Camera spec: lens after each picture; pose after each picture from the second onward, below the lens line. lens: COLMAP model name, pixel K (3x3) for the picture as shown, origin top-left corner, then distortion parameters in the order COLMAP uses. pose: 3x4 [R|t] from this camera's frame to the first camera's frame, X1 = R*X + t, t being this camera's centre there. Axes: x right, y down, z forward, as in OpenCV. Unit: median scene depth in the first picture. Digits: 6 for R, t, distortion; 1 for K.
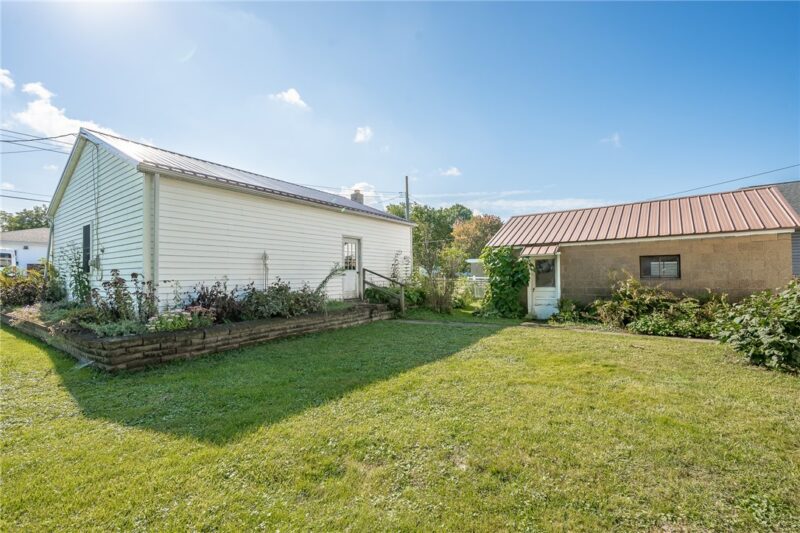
lens RADIAL K [[343.2, 0, 400.8], [0, 343.2, 270.4], [0, 0, 1]] dist [-0.002022, 0.000038]
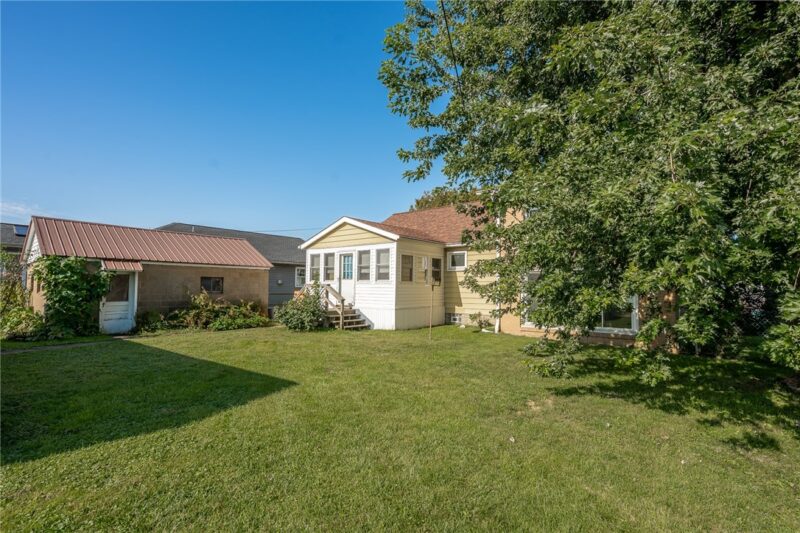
lens RADIAL K [[395.8, 0, 397.2], [0, 395.8, 266.1], [0, 0, 1]] dist [0.000546, -0.000072]
pose [[0.040594, 0.070726, 0.996669, -0.824382], [-0.022330, 0.997307, -0.069861, 0.008141], [-0.998926, -0.019420, 0.042064, 0.137634]]
